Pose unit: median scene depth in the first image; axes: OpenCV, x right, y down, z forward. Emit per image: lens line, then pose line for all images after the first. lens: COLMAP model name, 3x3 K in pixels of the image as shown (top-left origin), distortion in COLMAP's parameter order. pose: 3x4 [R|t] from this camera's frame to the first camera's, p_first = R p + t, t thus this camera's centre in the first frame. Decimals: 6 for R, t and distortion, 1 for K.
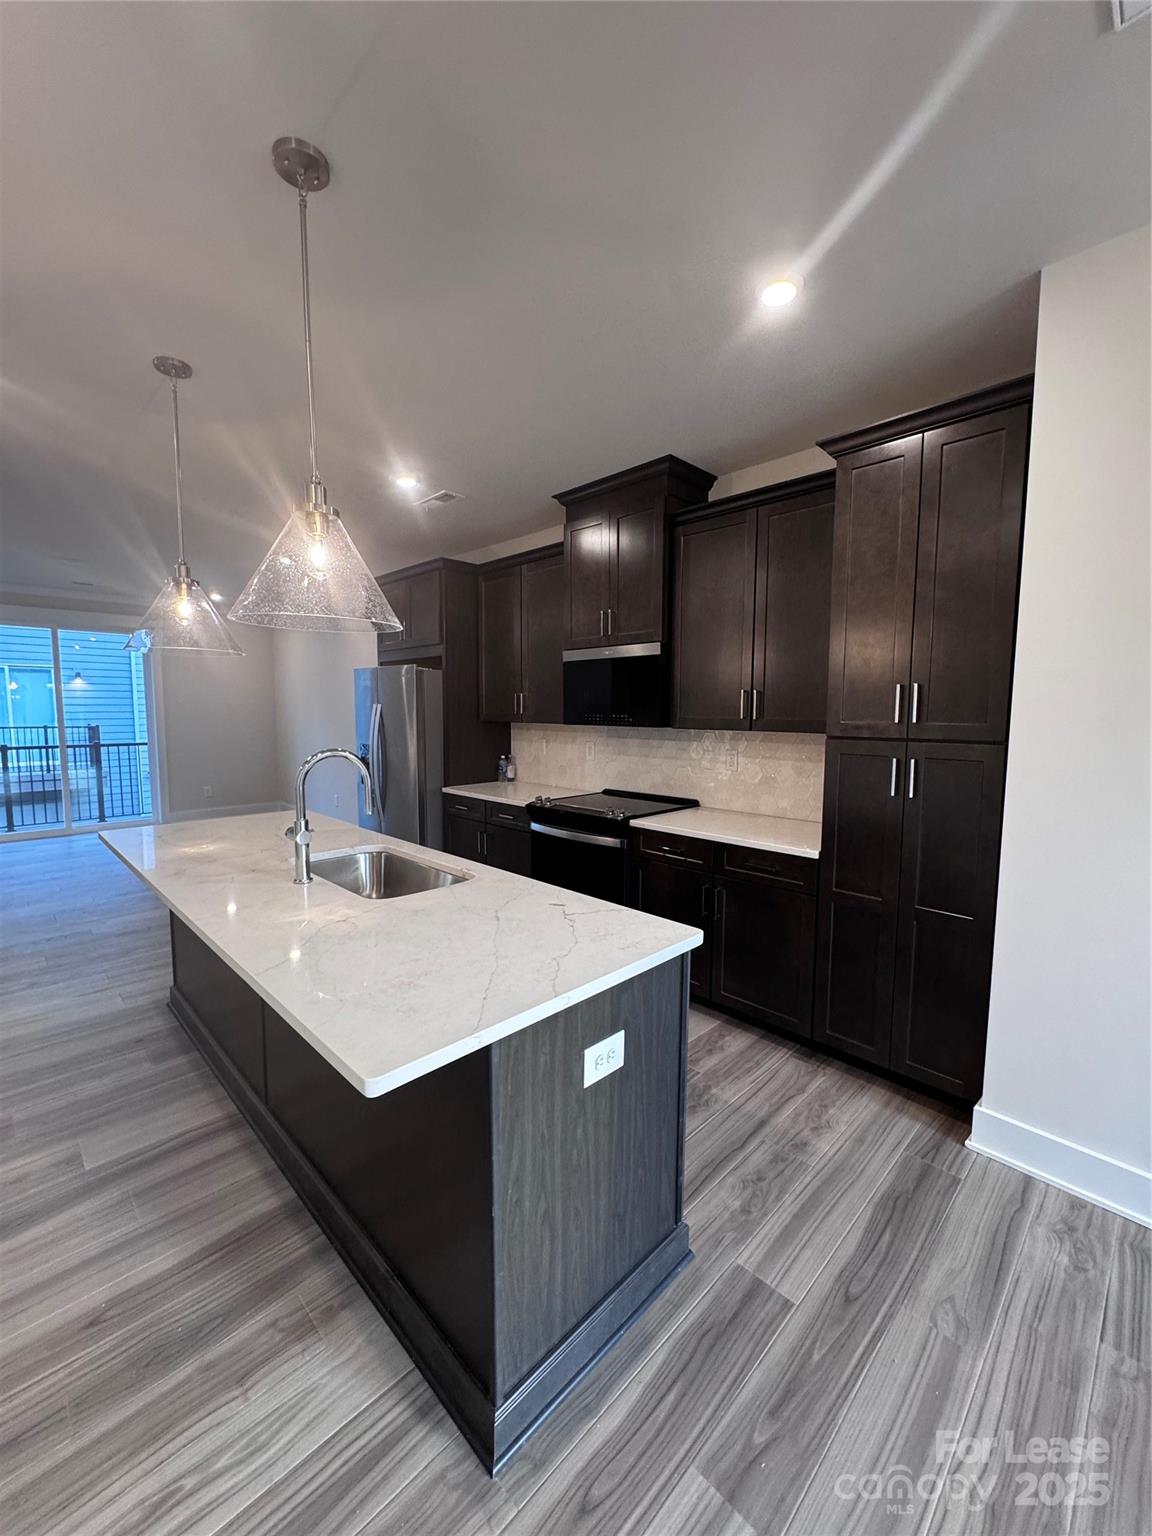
lens RADIAL K [[613.4, 0, 579.1], [0, 613.4, 769.9], [0, 0, 1]] dist [-0.008711, -0.000018]
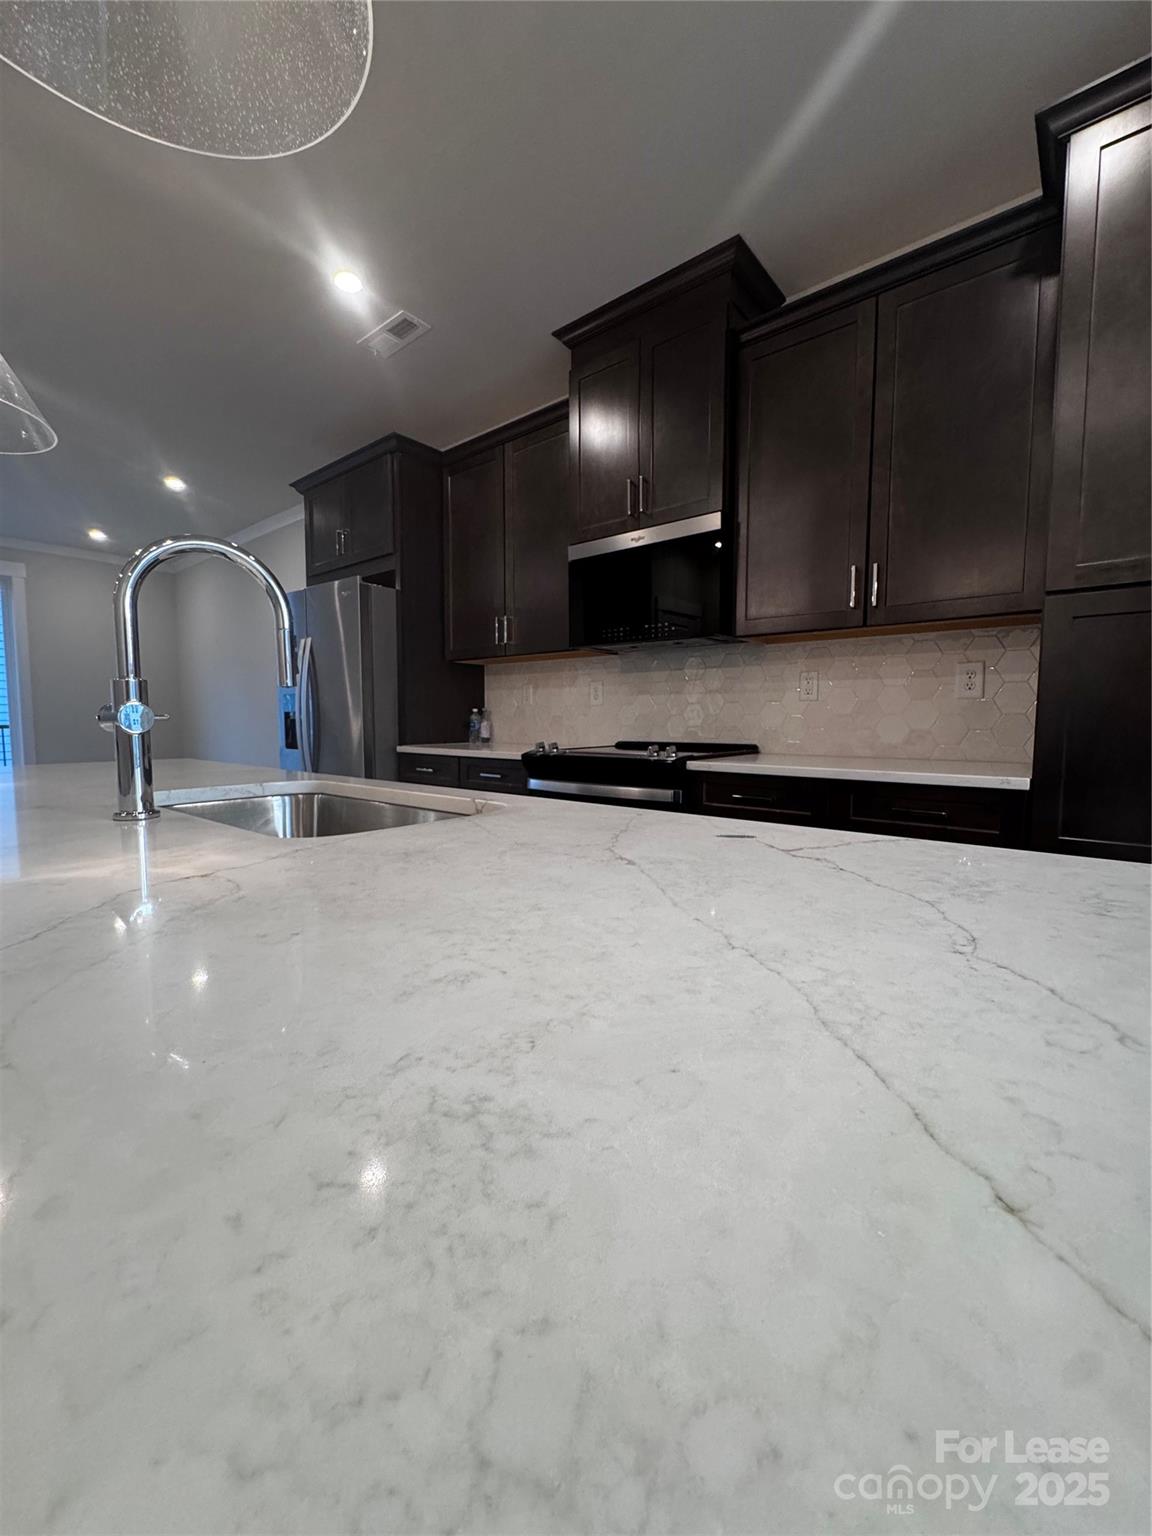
lens RADIAL K [[613.4, 0, 573.6], [0, 613.4, 767.4], [0, 0, 1]] dist [-0.008711, -0.000018]
pose [[0.995773, -0.011211, 0.091163, -0.080392], [0.013227, 0.999680, -0.021542, 0.076936], [-0.090892, 0.022657, 0.995603, 0.248951]]
